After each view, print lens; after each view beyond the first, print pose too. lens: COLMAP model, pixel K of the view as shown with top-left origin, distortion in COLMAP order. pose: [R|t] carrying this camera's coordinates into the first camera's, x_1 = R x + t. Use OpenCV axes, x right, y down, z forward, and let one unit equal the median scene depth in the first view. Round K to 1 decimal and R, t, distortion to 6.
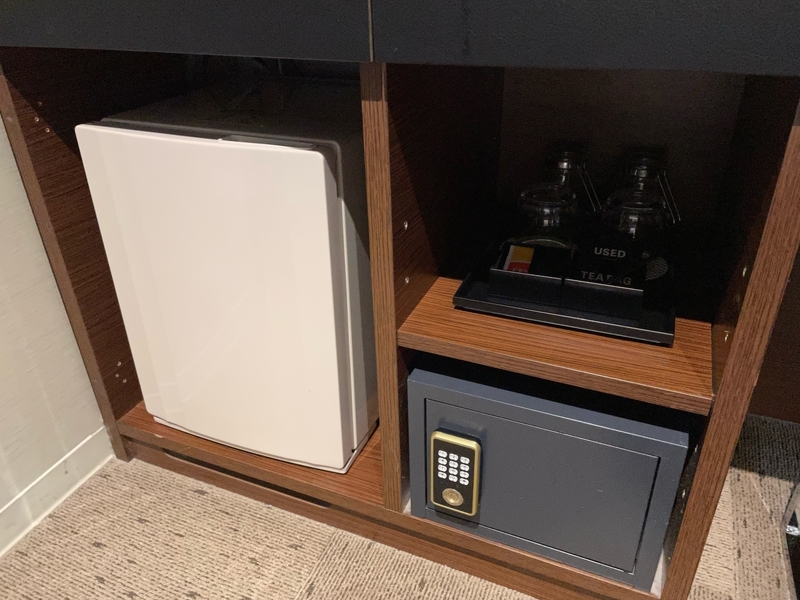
lens RADIAL K [[612.6, 0, 393.1], [0, 612.6, 301.2], [0, 0, 1]] dist [0.012742, -0.033944]
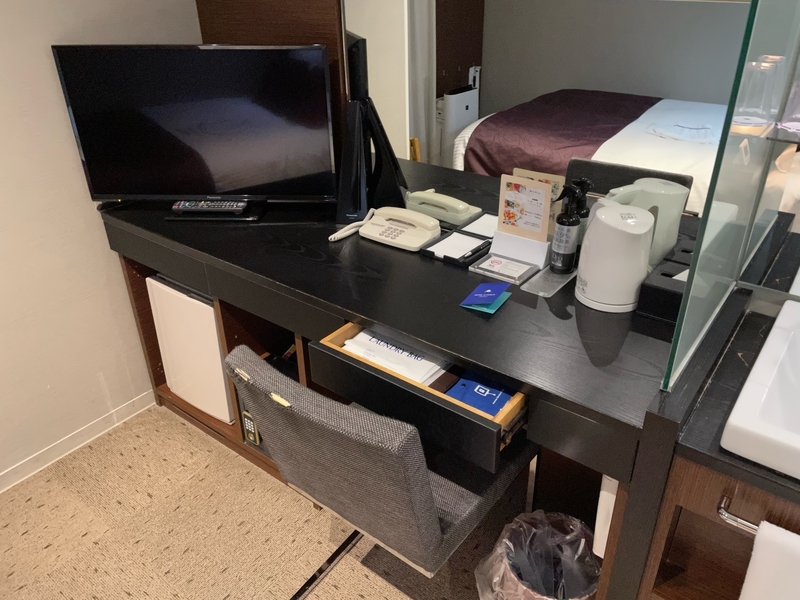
lens RADIAL K [[612.6, 0, 407.3], [0, 612.6, 298.4], [0, 0, 1]] dist [0.012742, -0.033944]
pose [[0.971968, 0.135332, -0.192261, 0.960279], [-0.136940, 0.990567, 0.004962, -0.310404], [0.191119, 0.021505, 0.981331, -1.213850]]
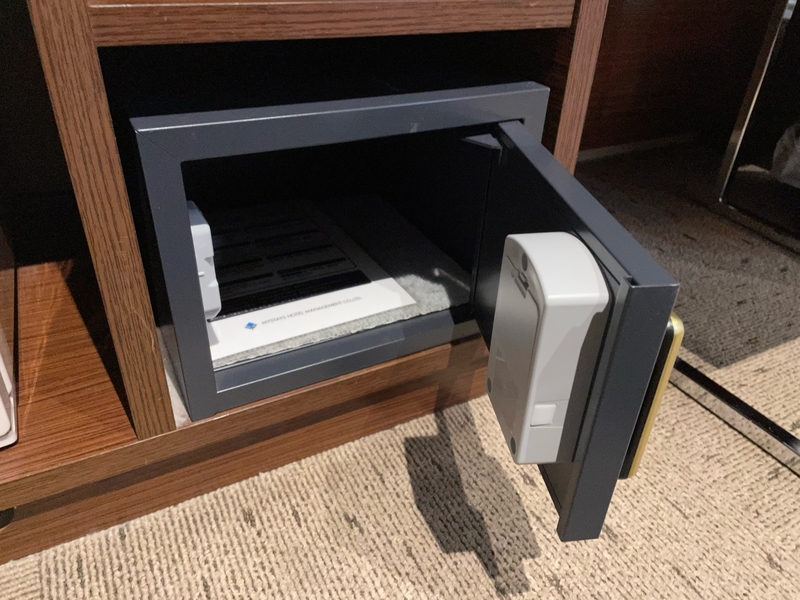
lens RADIAL K [[612.6, 0, 400.0], [0, 612.6, 298.3], [0, 0, 1]] dist [0.012742, -0.033944]
pose [[0.616346, -0.371355, 0.694415, -0.185835], [0.334837, 0.921725, 0.195721, 0.176659], [-0.712742, 0.111884, 0.692446, 0.409651]]
